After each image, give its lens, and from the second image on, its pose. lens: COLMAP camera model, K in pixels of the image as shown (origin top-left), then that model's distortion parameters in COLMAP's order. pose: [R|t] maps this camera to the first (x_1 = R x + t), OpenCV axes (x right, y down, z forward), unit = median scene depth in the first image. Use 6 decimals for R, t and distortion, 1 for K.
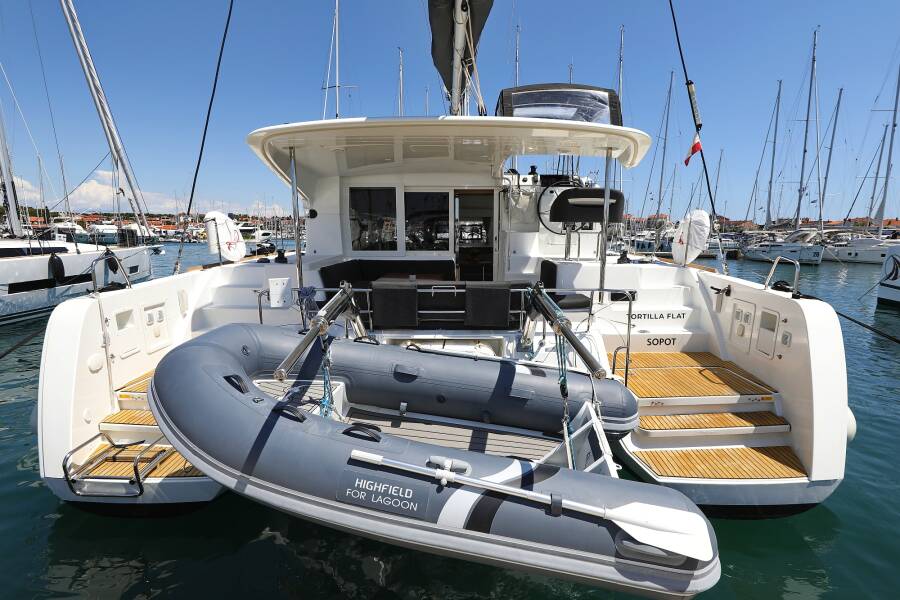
lens RADIAL K [[449.2, 0, 467.1], [0, 449.2, 301.0], [0, 0, 1]] dist [-0.000579, 0.000070]
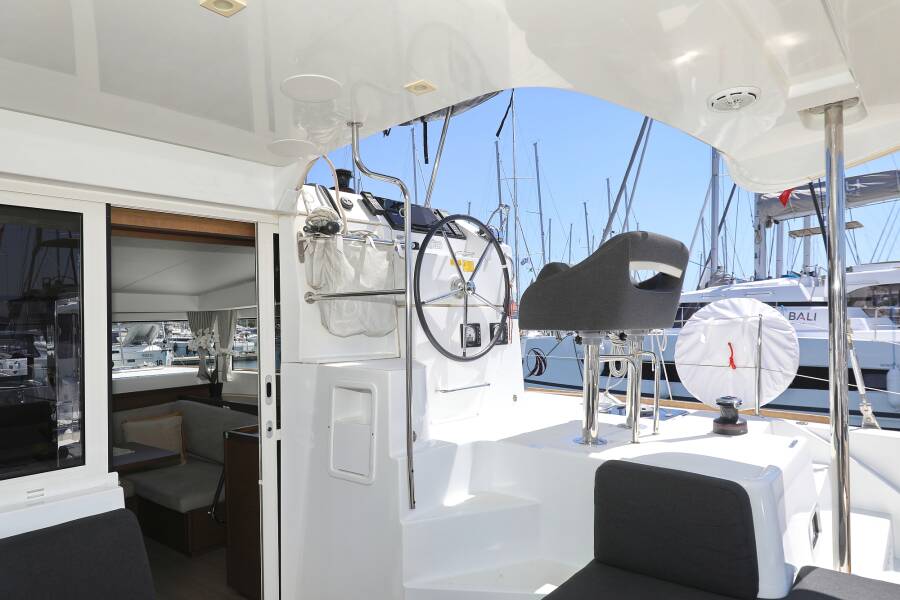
lens RADIAL K [[591.7, 0, 450.0], [0, 591.7, 300.0], [0, 0, 1]] dist [0.024084, -0.000927]
pose [[0.647818, 0.006642, 0.761767, -0.158036], [0.140959, 0.981649, -0.128433, -0.135865], [-0.748641, 0.190579, 0.634994, 0.690923]]
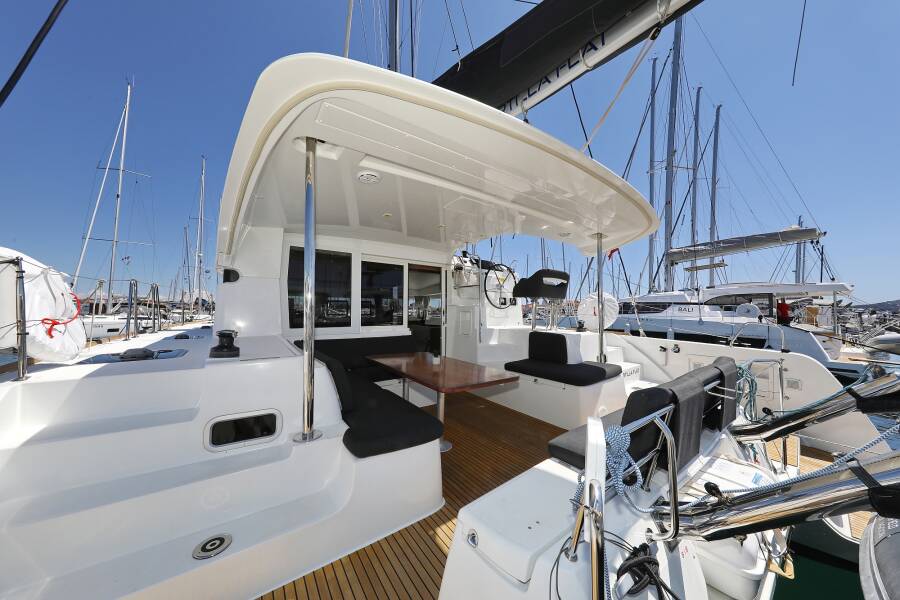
lens RADIAL K [[282.8, 0, 451.6], [0, 282.8, 305.0], [0, 0, 1]] dist [0.000774, -0.000188]
pose [[0.801956, 0.014556, 0.597205, -0.333602], [0.089758, 0.985418, -0.144550, -0.061187], [-0.590601, 0.169526, 0.788956, 0.481264]]
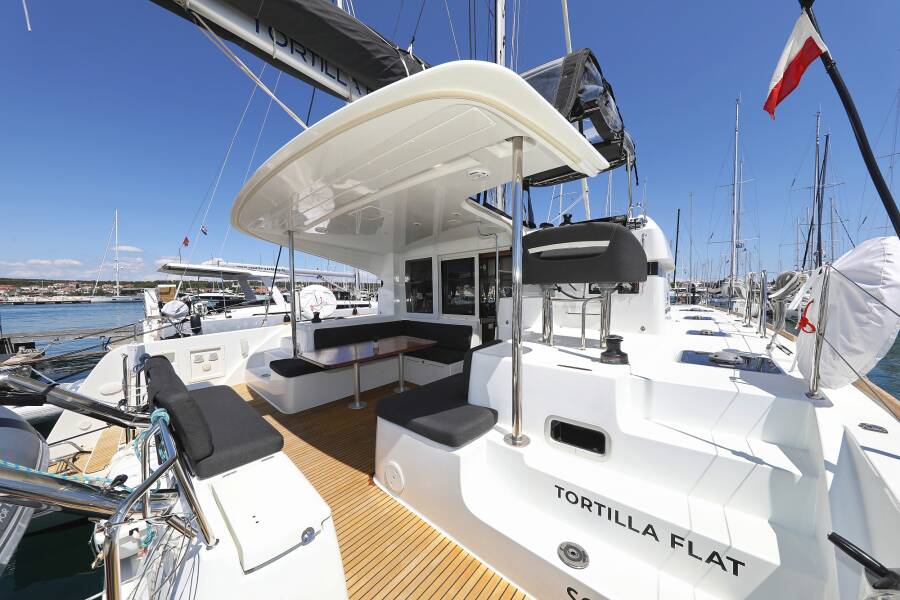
lens RADIAL K [[284.1, 0, 450.7], [0, 284.1, 305.2], [0, 0, 1]] dist [0.000573, 0.000035]
pose [[0.756077, 0.013772, -0.654338, 0.341578], [-0.085774, 0.993241, -0.078205, -0.085997], [0.648838, 0.115254, 0.752148, 0.522755]]
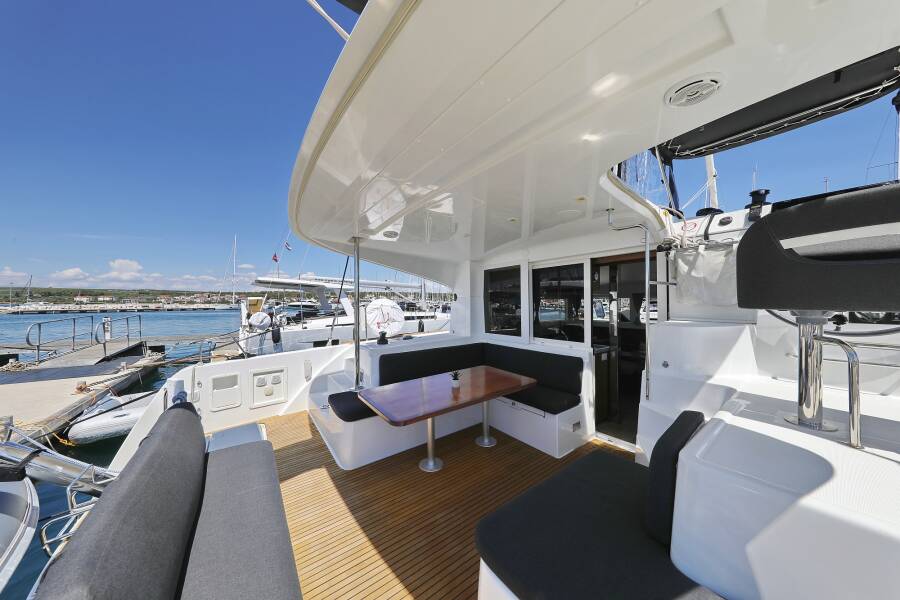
lens RADIAL K [[282.8, 0, 451.6], [0, 282.8, 305.0], [0, 0, 1]] dist [0.000774, -0.000188]
pose [[0.603130, -0.004505, -0.797630, 0.201816], [-0.112110, 0.989579, -0.090361, -0.112710], [0.789725, 0.143922, 0.596340, 0.584928]]
